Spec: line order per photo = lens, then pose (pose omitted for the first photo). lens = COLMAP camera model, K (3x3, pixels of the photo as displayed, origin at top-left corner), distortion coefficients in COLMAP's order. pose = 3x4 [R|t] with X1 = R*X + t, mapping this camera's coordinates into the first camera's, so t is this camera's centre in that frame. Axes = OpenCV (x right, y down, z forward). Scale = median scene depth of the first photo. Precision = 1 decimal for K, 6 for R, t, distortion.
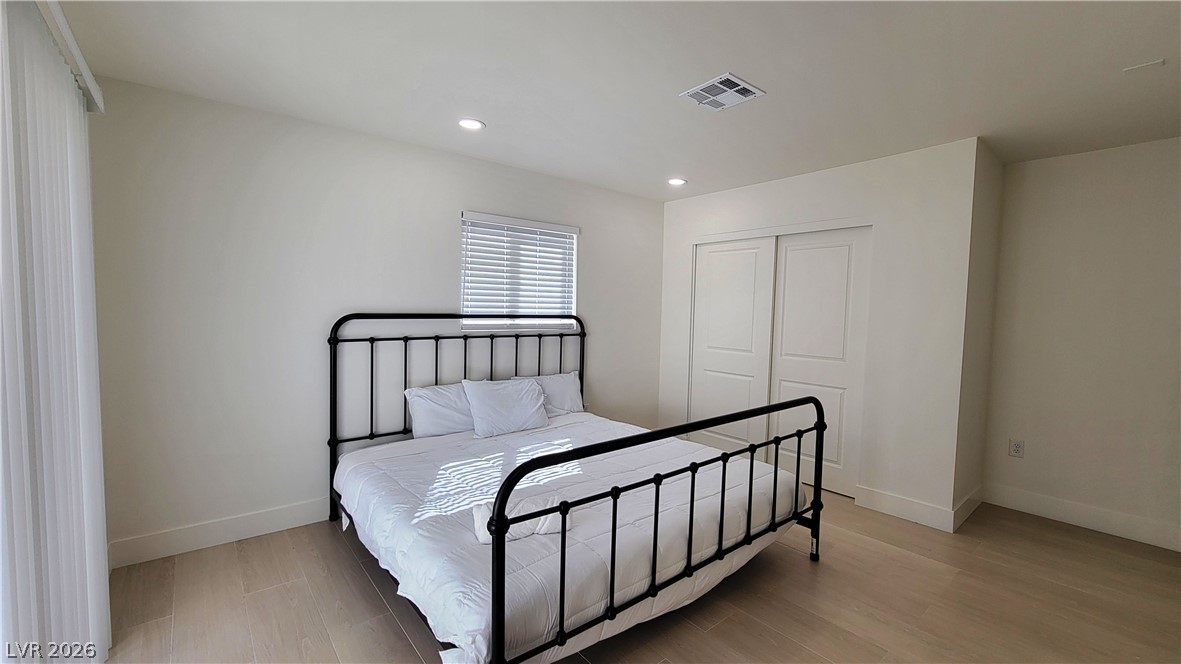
lens RADIAL K [[482.0, 0, 600.1], [0, 482.0, 338.3], [0, 0, 1]] dist [-0.003587, 0.001195]
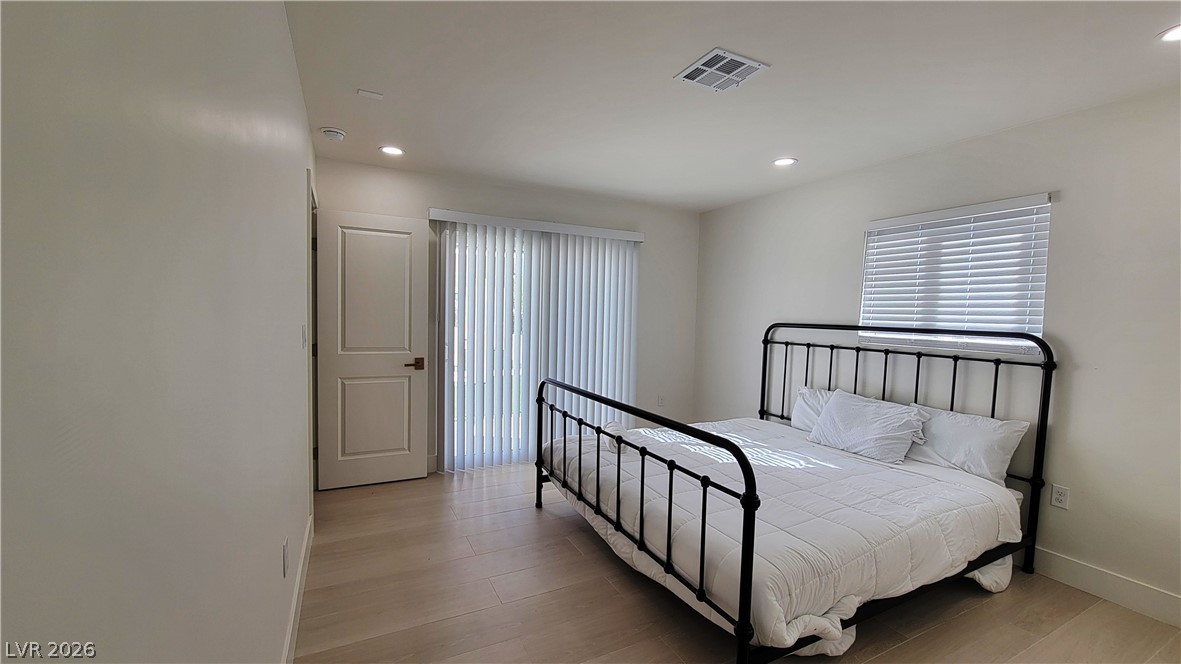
lens RADIAL K [[482.0, 0, 598.6], [0, 482.0, 335.1], [0, 0, 1]] dist [-0.003587, 0.001195]
pose [[-0.212470, 0.020798, -0.976946, 0.801666], [-0.091325, 0.994975, 0.041043, -0.022883], [0.972891, 0.097941, -0.209502, 0.682040]]
